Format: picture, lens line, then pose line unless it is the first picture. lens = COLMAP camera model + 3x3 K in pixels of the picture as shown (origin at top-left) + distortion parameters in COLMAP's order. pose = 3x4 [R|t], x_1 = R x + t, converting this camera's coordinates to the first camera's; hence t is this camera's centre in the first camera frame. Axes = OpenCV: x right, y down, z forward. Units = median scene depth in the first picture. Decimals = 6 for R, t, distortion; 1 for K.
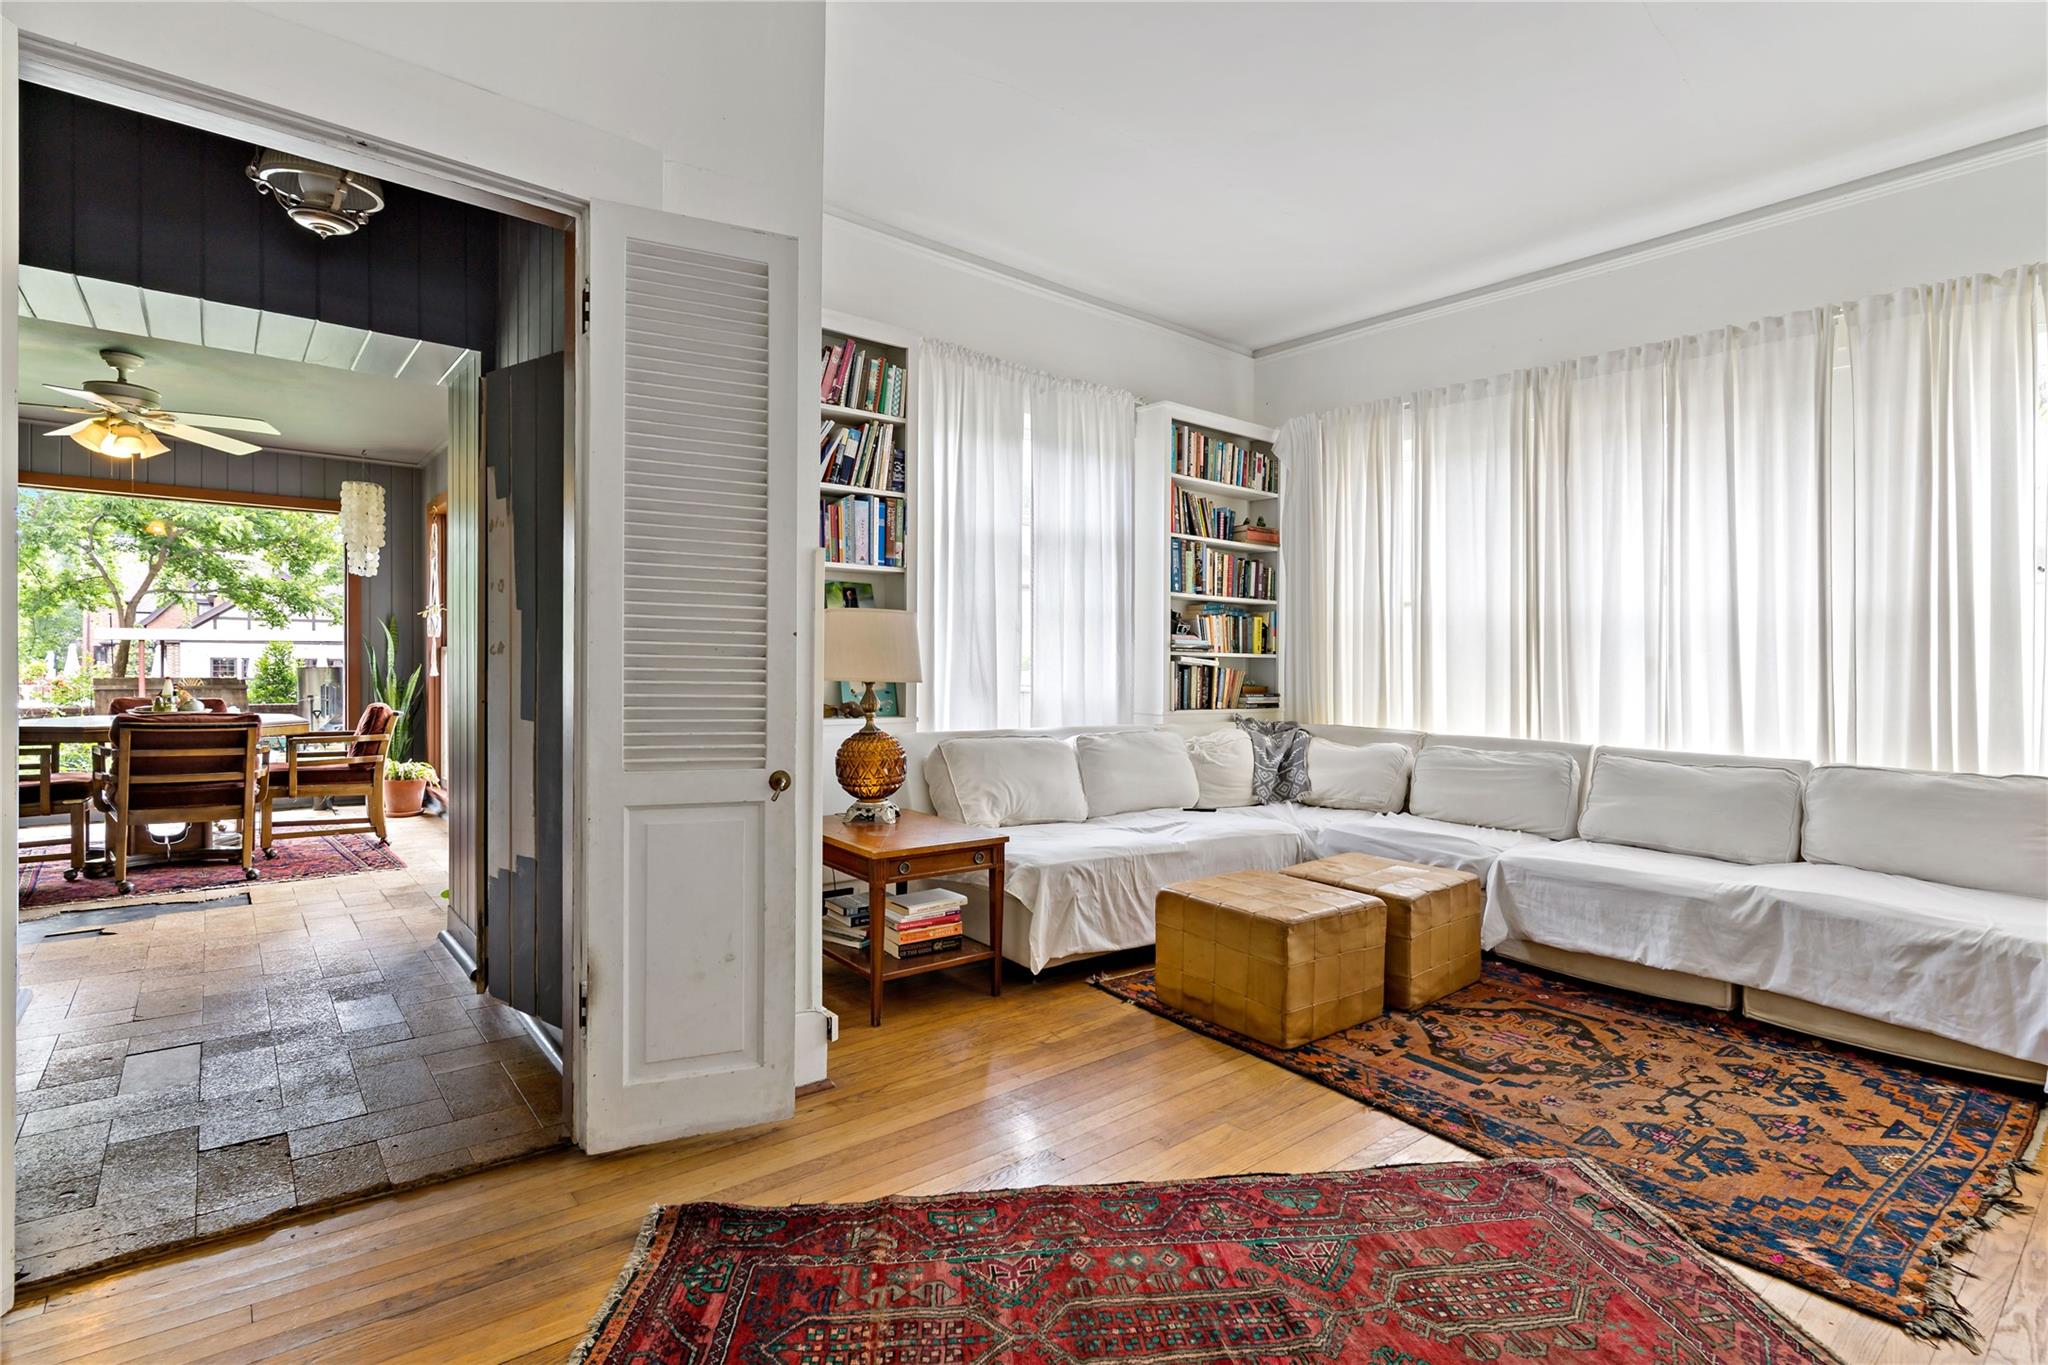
lens RADIAL K [[982.0, 0, 1038.0], [0, 982.0, 682.2], [0, 0, 1]] dist [-0.000790, 0.001331]
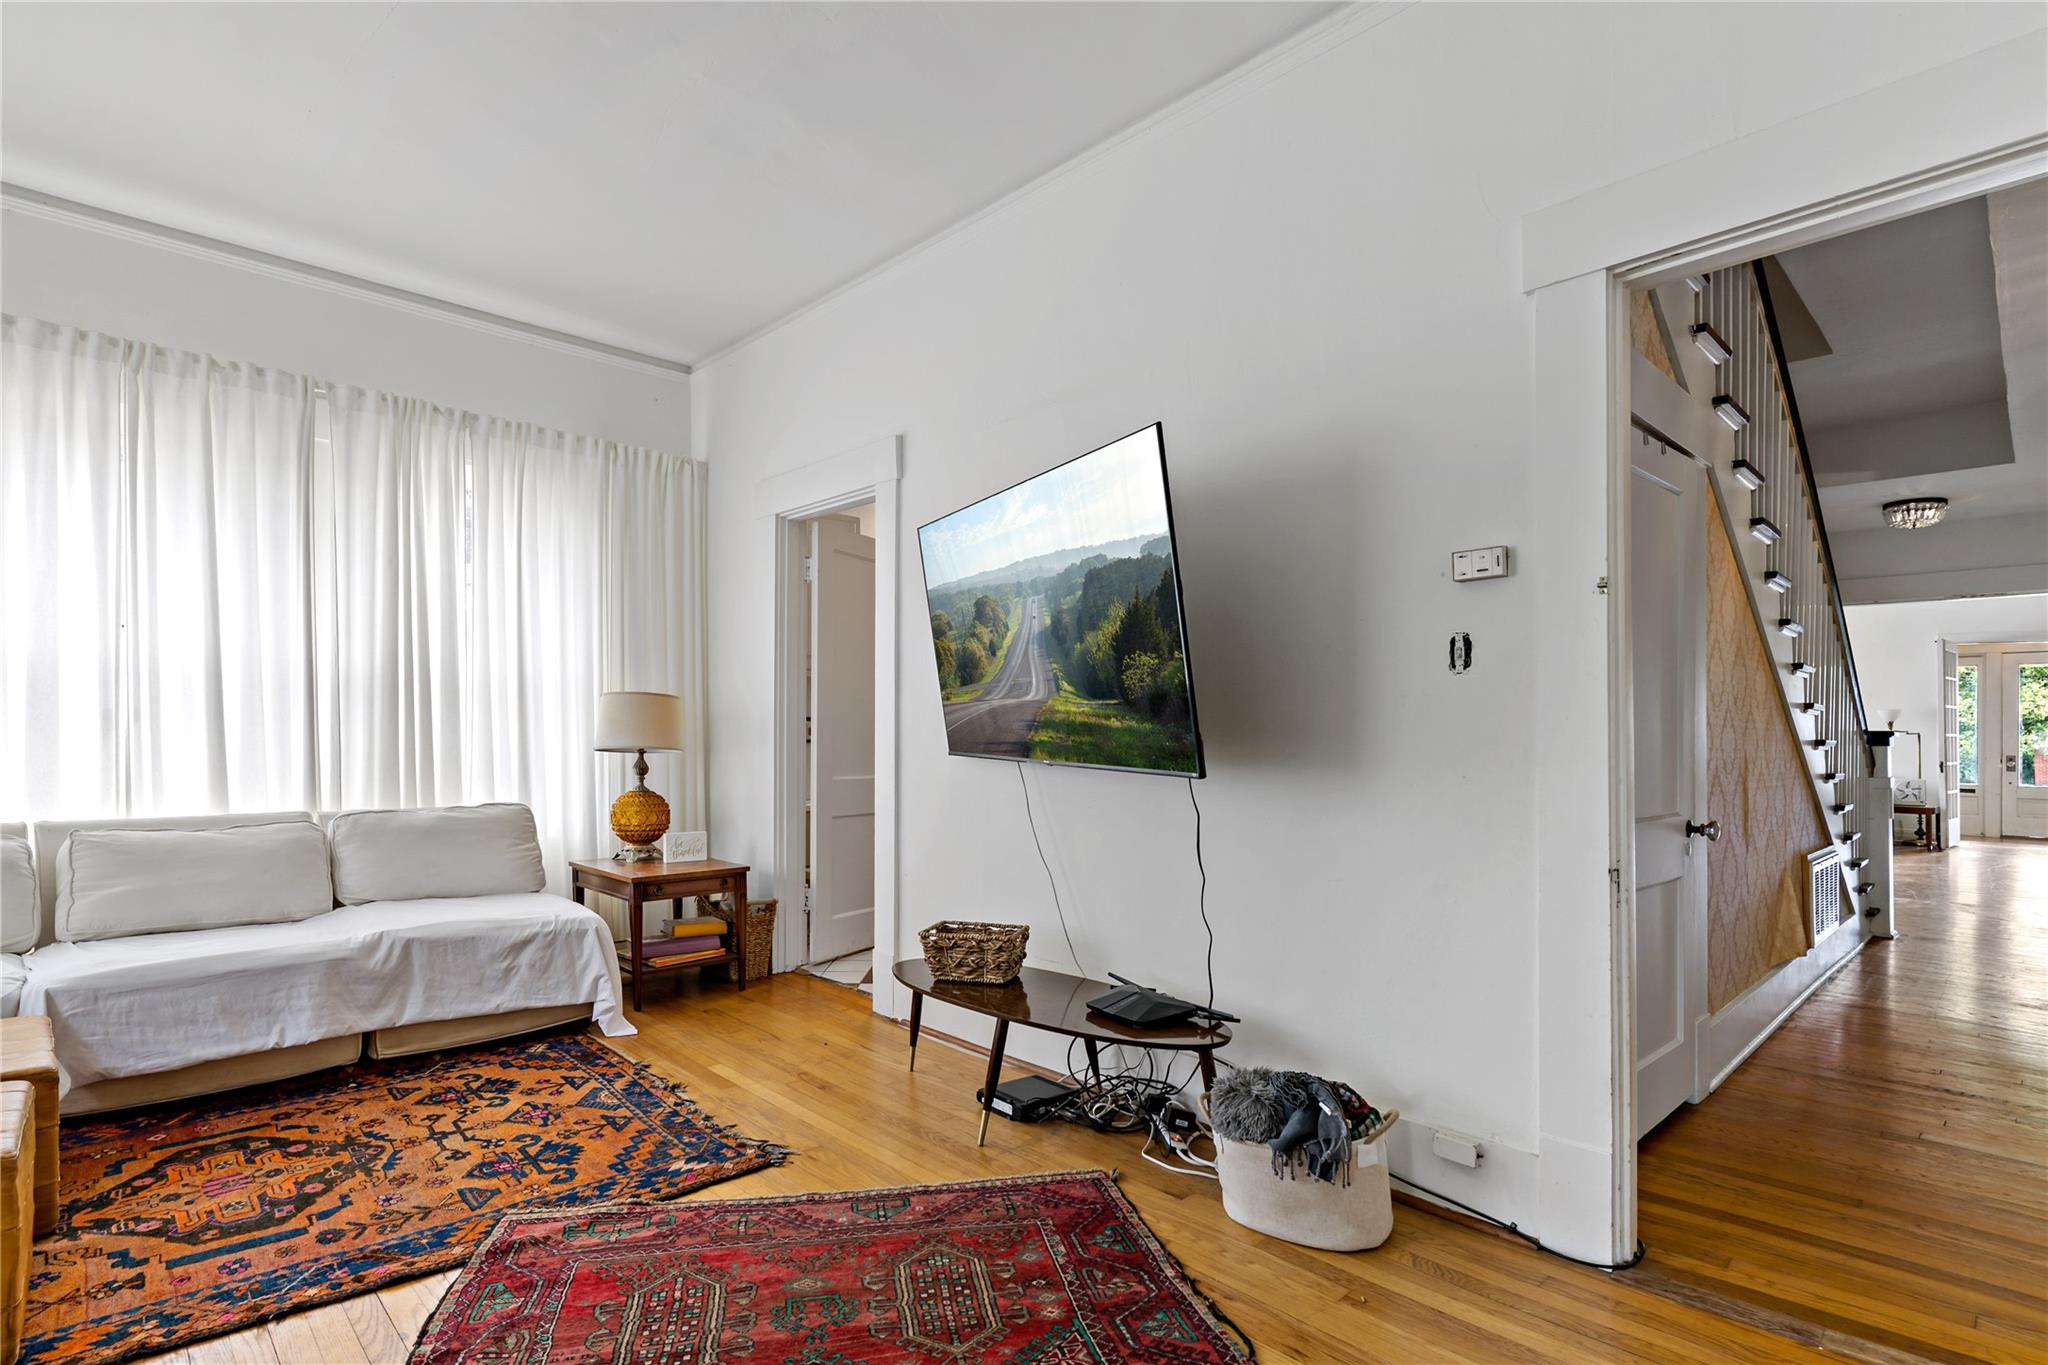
lens RADIAL K [[982.0, 0, 997.7], [0, 982.0, 725.7], [0, 0, 1]] dist [-0.000790, 0.001331]
pose [[-0.048211, -0.011412, 0.998772, -0.304487], [0.010335, 0.999876, 0.011923, -0.016168], [-0.998784, 0.010897, -0.048087, 0.343554]]
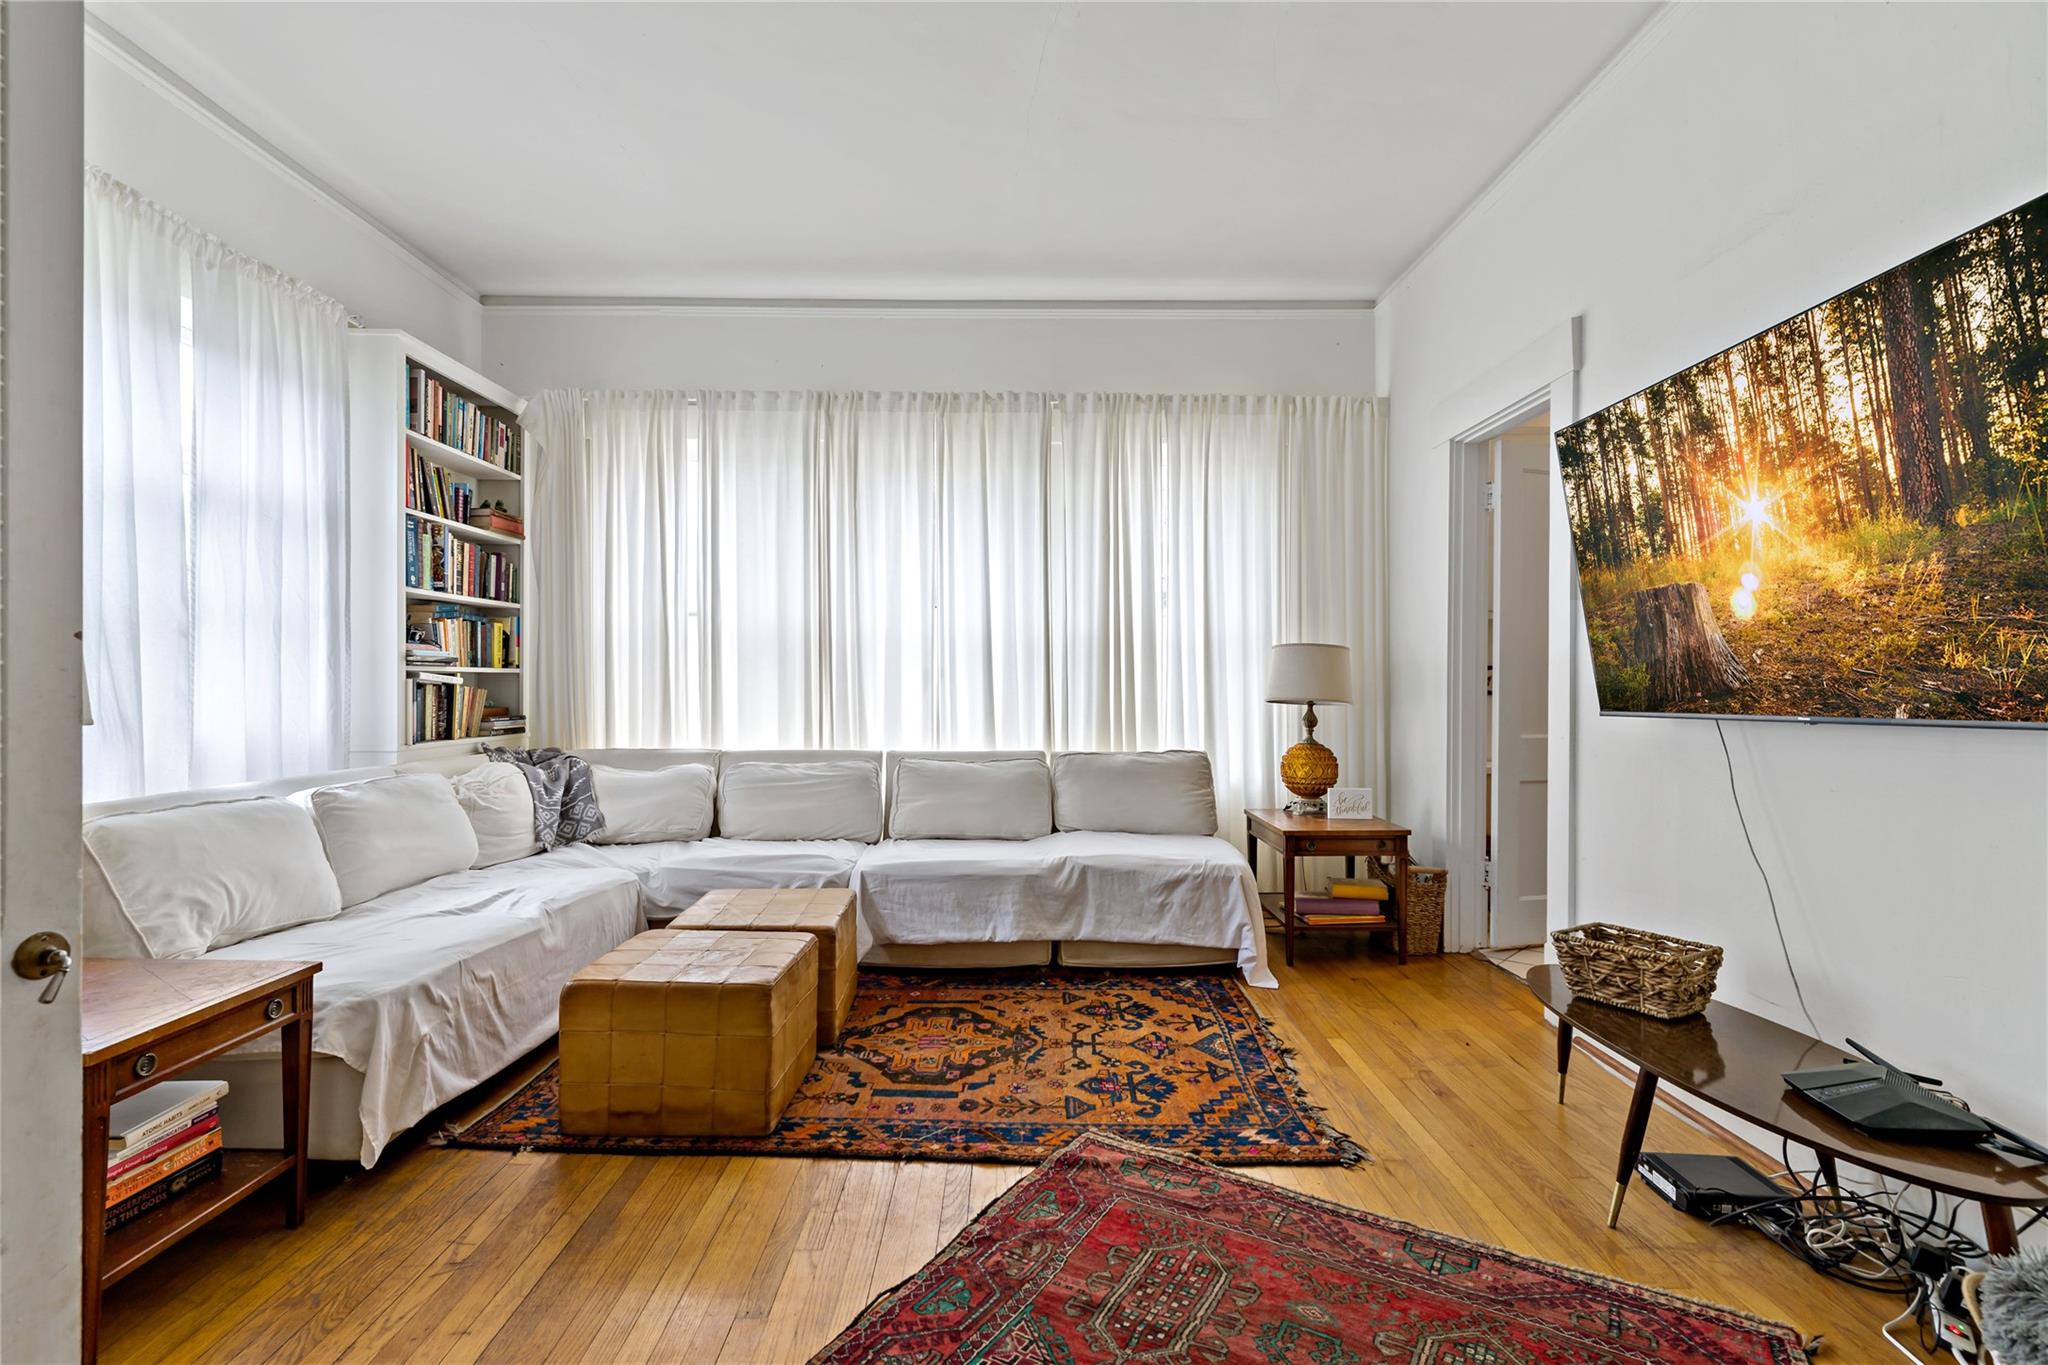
lens RADIAL K [[982.0, 0, 1032.6], [0, 982.0, 683.6], [0, 0, 1]] dist [-0.000790, 0.001331]
pose [[0.631039, -0.019139, 0.775515, -0.208108], [0.025894, 0.999658, 0.003601, -0.011713], [-0.775318, 0.017809, 0.631319, 0.224233]]
